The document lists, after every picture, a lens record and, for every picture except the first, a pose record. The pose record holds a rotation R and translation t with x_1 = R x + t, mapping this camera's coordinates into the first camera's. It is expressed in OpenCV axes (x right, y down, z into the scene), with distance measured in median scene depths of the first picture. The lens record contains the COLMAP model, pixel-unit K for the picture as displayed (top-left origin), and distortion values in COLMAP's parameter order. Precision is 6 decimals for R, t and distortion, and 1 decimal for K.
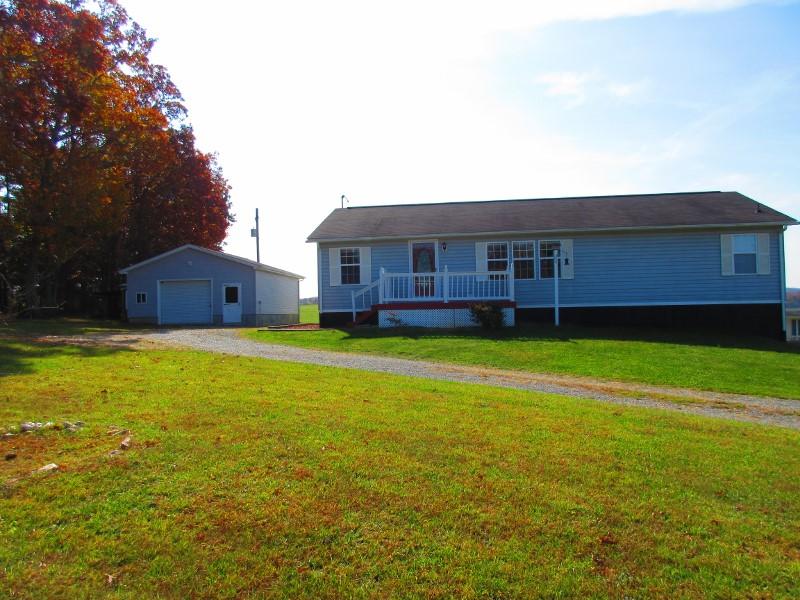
lens RADIAL K [[597.0, 0, 397.7], [0, 597.0, 300.0], [0, 0, 1]] dist [-0.014204, -0.003294]
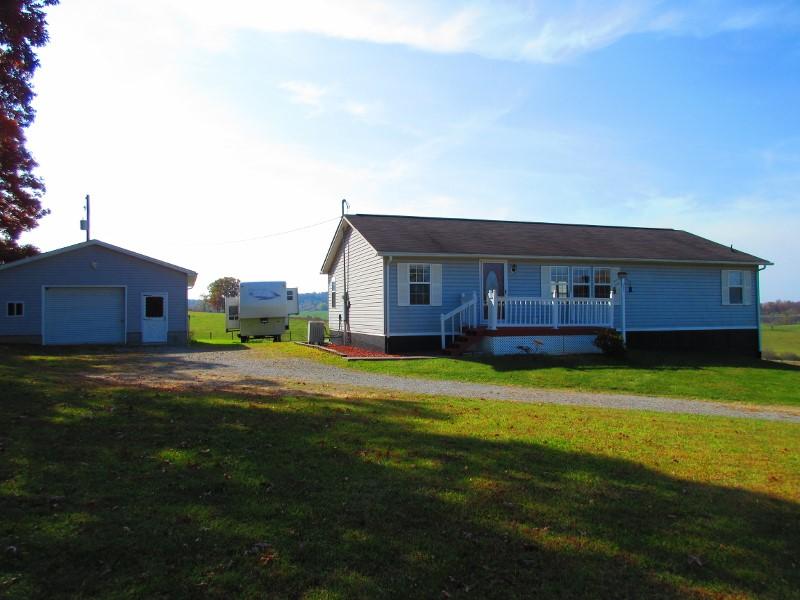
lens RADIAL K [[598.5, 0, 404.0], [0, 598.5, 312.6], [0, 0, 1]] dist [-0.011483, 0.001448]
pose [[0.898791, 0.014594, 0.438135, -0.534734], [-0.019922, 0.999773, 0.007566, -0.022784], [-0.437925, -0.015529, 0.898877, 0.217212]]
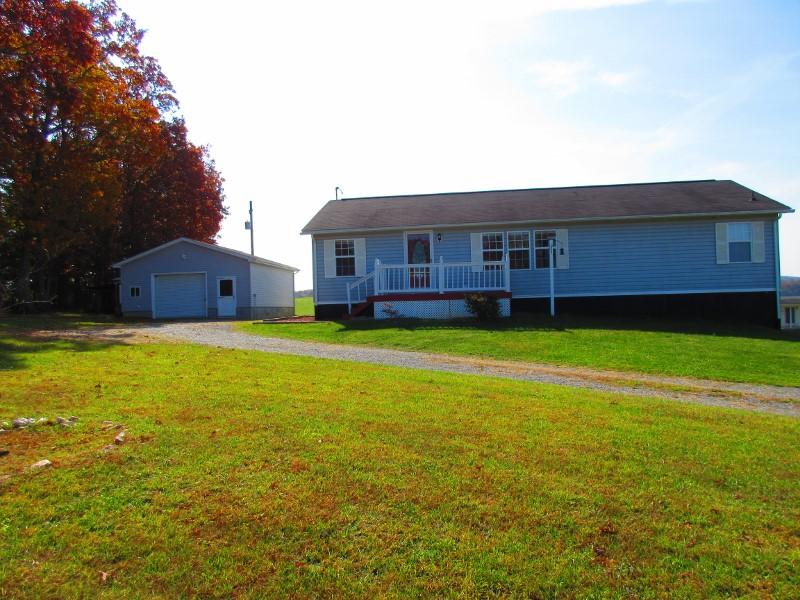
lens RADIAL K [[597.0, 0, 397.7], [0, 597.0, 300.0], [0, 0, 1]] dist [-0.014204, -0.003294]
pose [[0.999925, -0.009436, 0.007811, -0.000208], [0.009326, 0.999859, 0.013991, 0.000400], [-0.007942, -0.013917, 0.999872, 0.002810]]
